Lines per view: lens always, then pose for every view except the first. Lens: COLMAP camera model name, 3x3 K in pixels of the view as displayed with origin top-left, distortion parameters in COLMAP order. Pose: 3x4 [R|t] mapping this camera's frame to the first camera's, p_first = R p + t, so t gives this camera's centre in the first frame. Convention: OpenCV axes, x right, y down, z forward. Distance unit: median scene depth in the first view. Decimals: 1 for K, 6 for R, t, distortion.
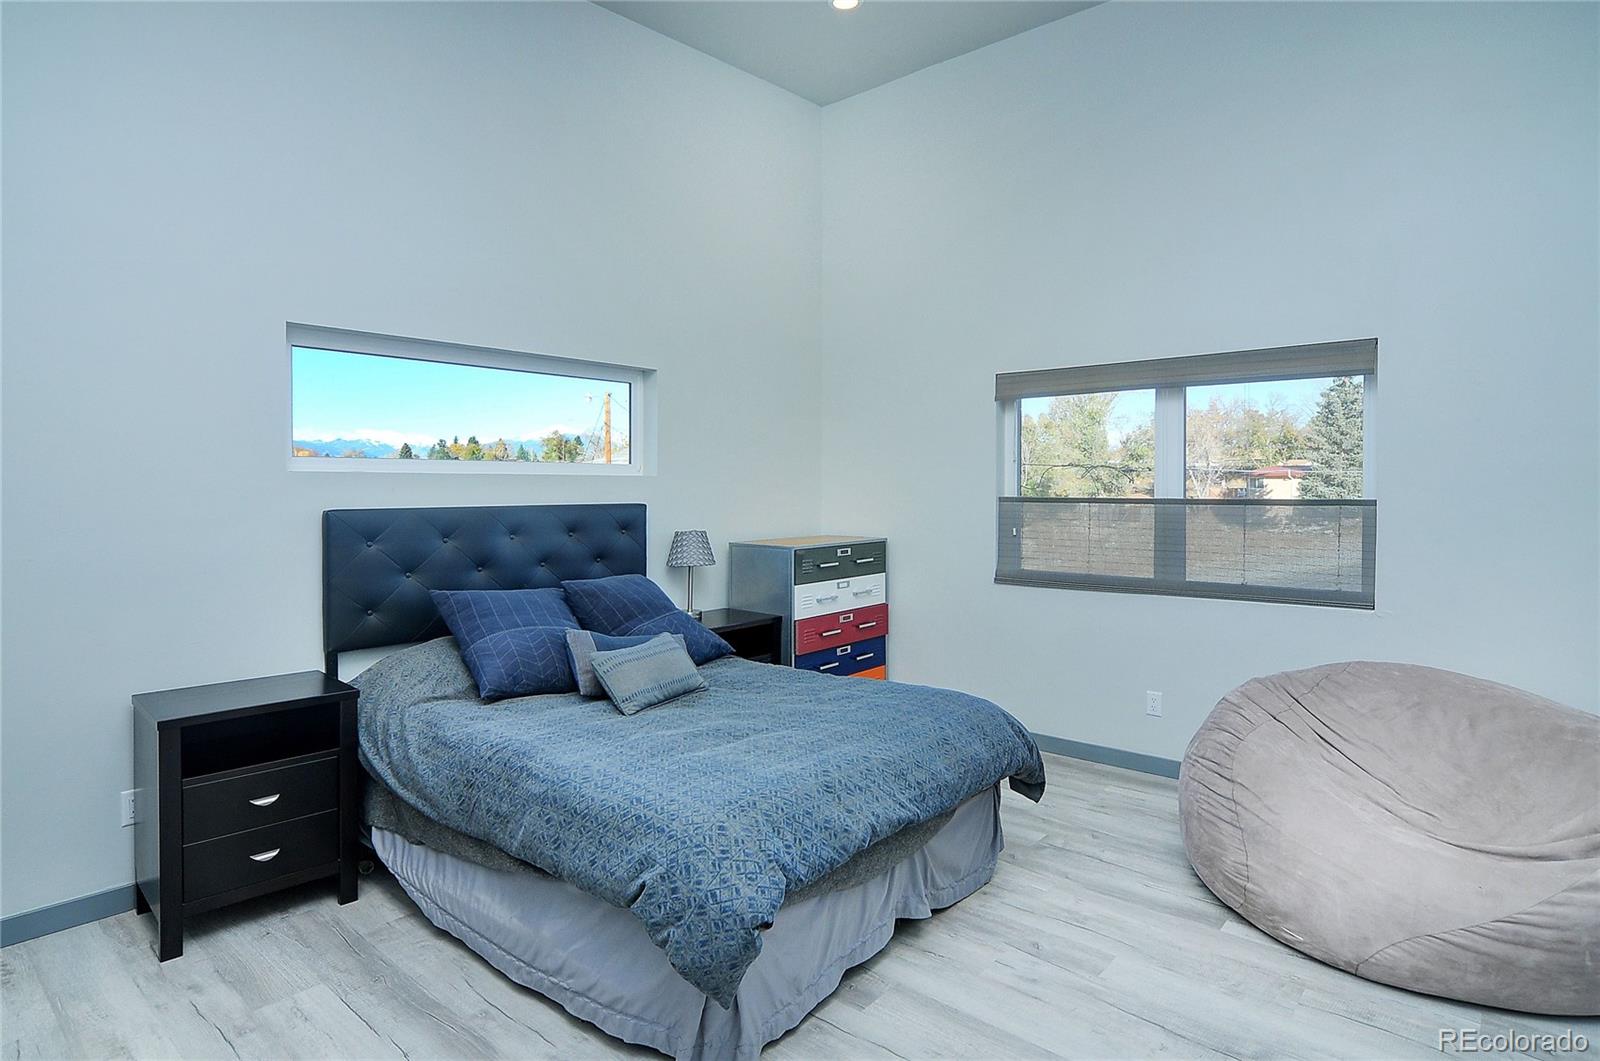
lens RADIAL K [[853.3, 0, 825.0], [0, 853.3, 536.6], [0, 0, 1]] dist [-0.003241, -0.001319]
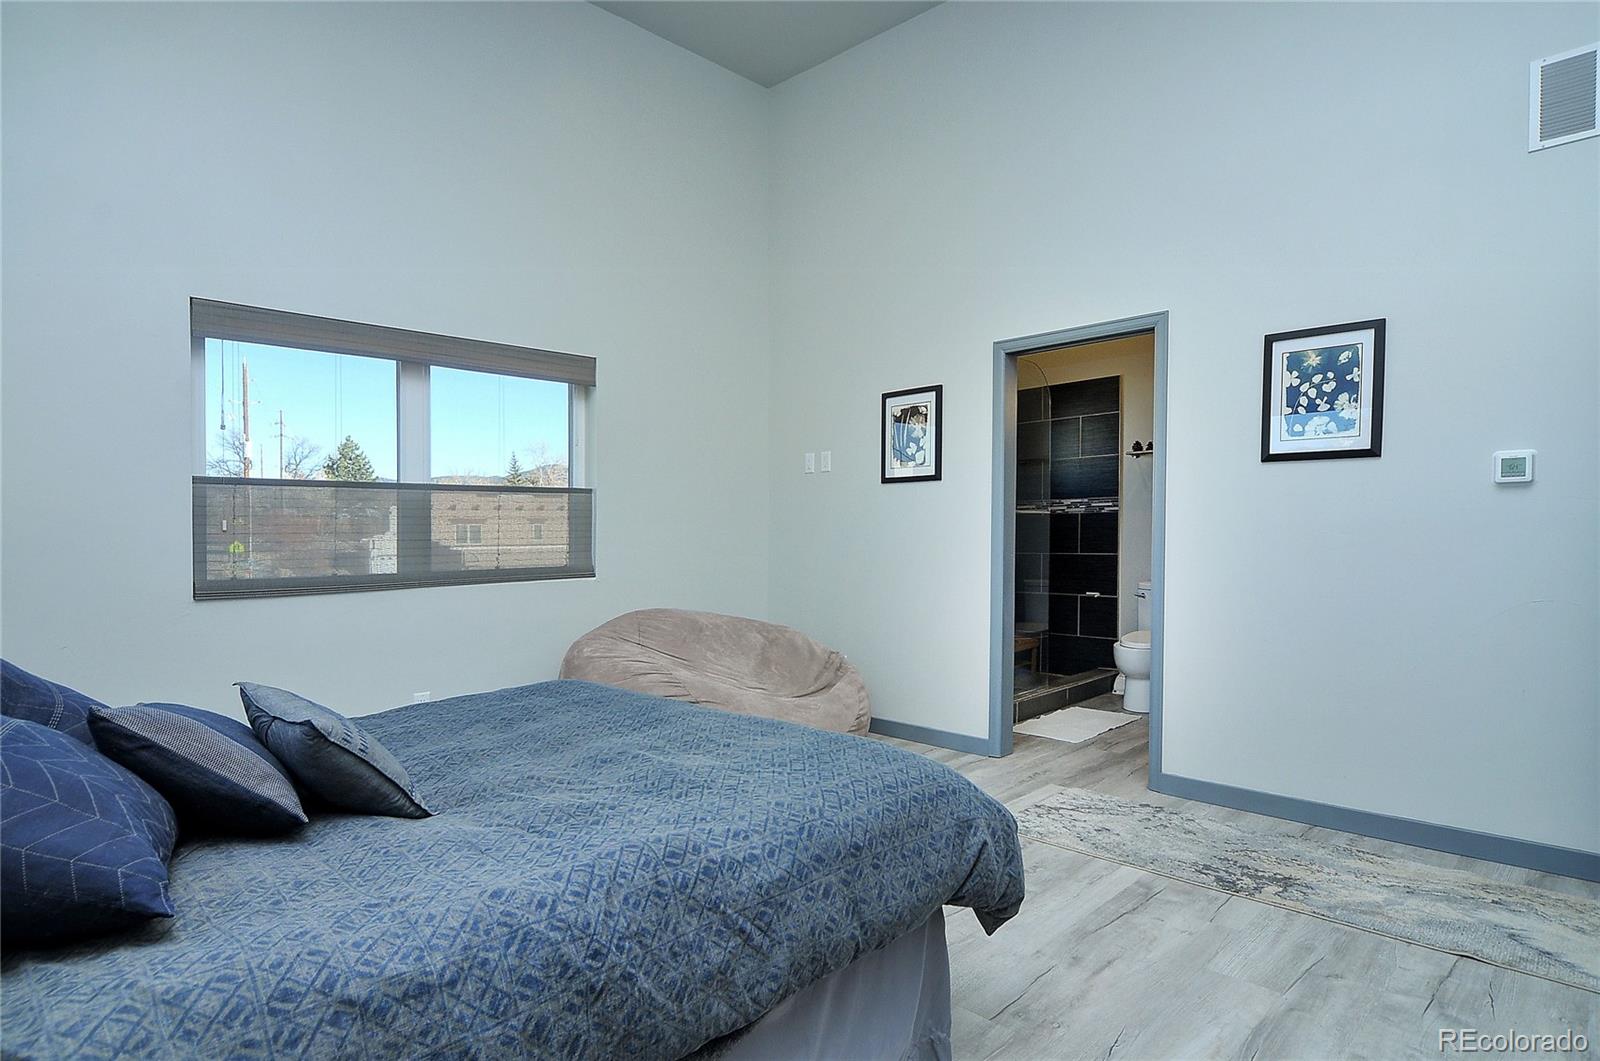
lens RADIAL K [[853.3, 0, 825.0], [0, 853.3, 536.6], [0, 0, 1]] dist [-0.003241, -0.001319]
pose [[0.076403, -0.009689, 0.997030, -0.544641], [0.068442, 0.997645, 0.004450, 0.042983], [-0.994725, 0.067899, 0.076886, 0.544844]]
